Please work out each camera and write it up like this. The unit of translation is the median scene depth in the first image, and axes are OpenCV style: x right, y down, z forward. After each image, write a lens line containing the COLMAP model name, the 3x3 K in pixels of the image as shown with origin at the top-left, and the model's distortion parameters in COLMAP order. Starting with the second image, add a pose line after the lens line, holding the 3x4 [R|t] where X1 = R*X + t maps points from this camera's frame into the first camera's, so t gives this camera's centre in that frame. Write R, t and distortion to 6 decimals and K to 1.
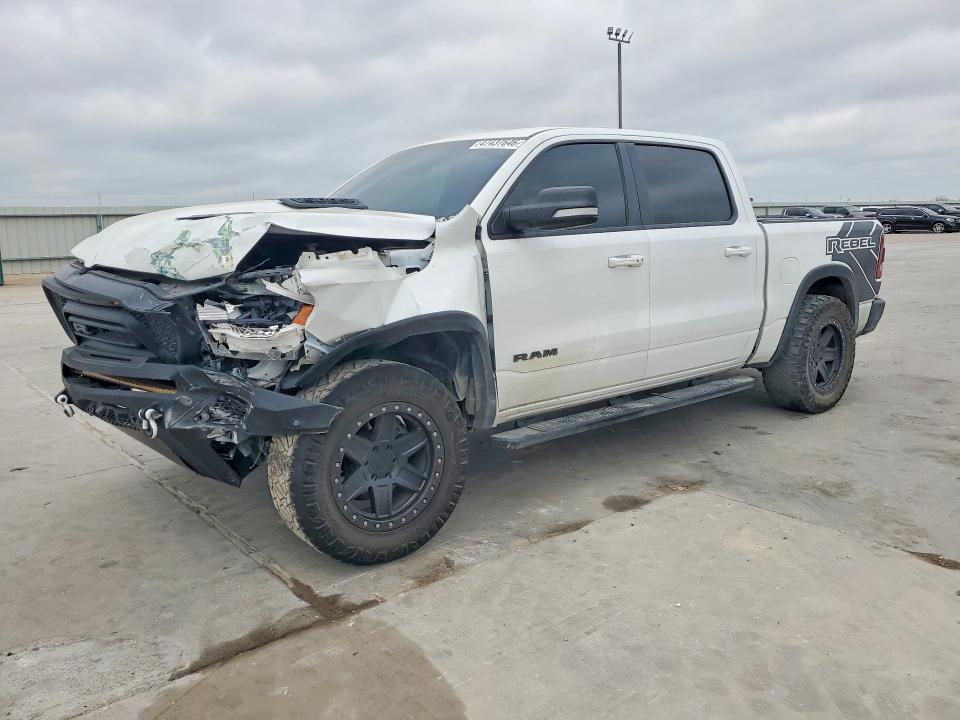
lens RADIAL K [[721.0, 0, 456.4], [0, 721.0, 360.8], [0, 0, 1]] dist [0.005892, 0.007401]
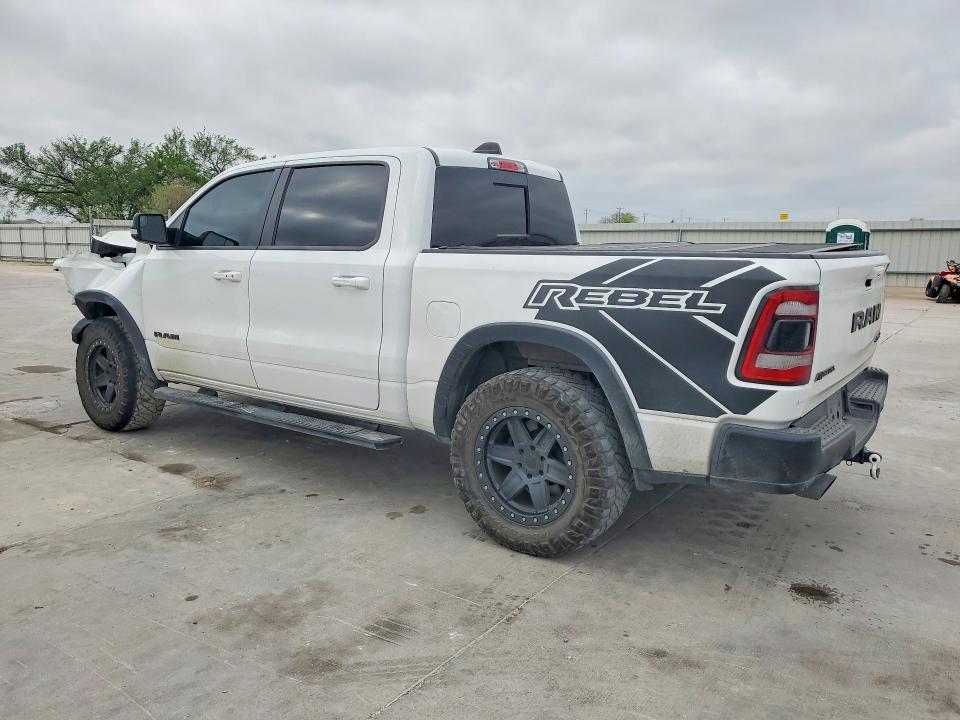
lens RADIAL K [[721.0, 0, 510.3], [0, 721.0, 386.9], [0, 0, 1]] dist [0.005892, 0.007401]
pose [[0.317956, 0.211044, -0.924318, 1.335934], [-0.194518, 0.968693, 0.154264, -0.210285], [0.927937, 0.130748, 0.349053, 0.939778]]
